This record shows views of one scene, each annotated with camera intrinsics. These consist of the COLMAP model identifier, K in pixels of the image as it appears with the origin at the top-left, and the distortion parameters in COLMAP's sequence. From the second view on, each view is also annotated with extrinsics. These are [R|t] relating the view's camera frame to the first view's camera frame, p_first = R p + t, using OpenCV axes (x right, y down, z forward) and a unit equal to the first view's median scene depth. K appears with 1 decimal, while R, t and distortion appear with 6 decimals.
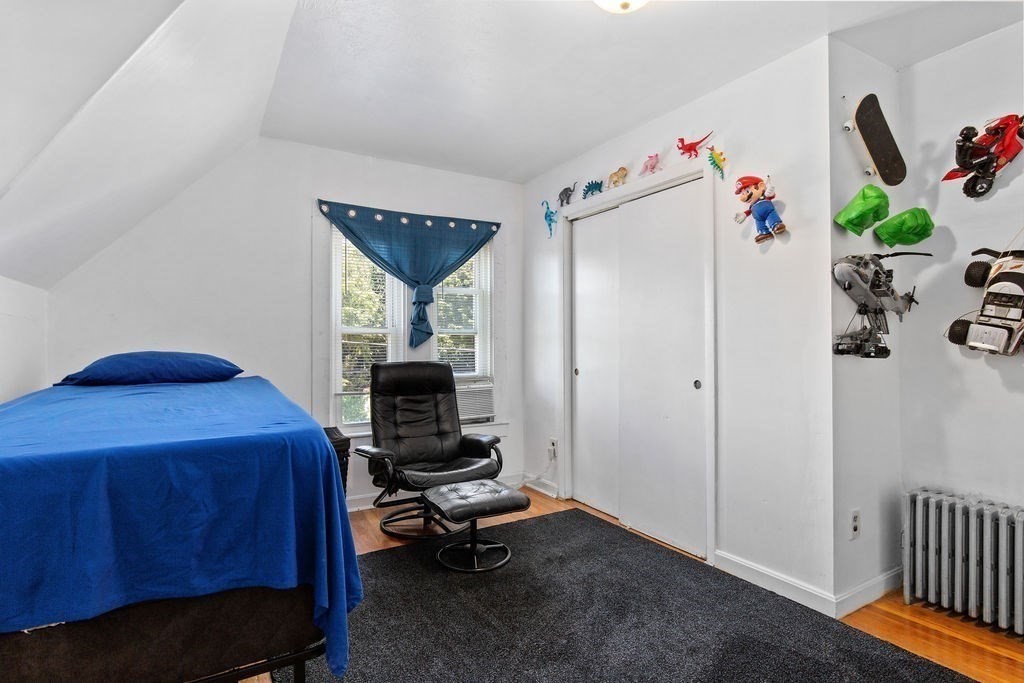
lens RADIAL K [[529.6, 0, 511.3], [0, 529.6, 340.0], [0, 0, 1]] dist [-0.003215, 0.001148]
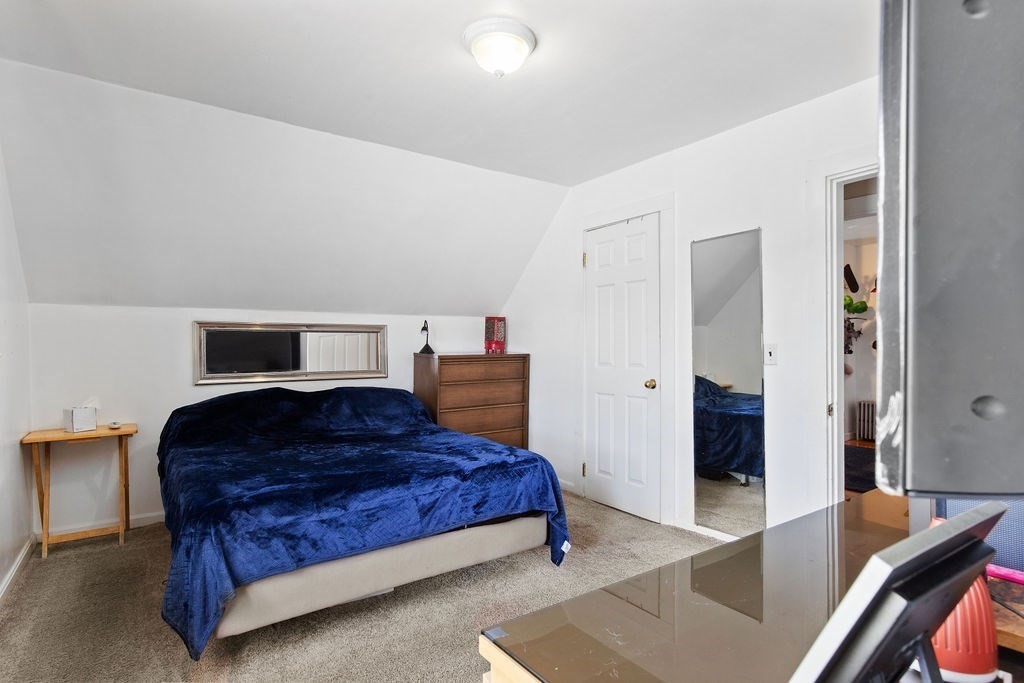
lens RADIAL K [[529.6, 0, 512.1], [0, 529.6, 344.4], [0, 0, 1]] dist [-0.003215, 0.001148]
pose [[0.997607, 0.006006, 0.068883, -1.292013], [-0.006412, 0.999963, 0.005667, -0.022136], [-0.068847, -0.006095, 0.997609, -1.691102]]
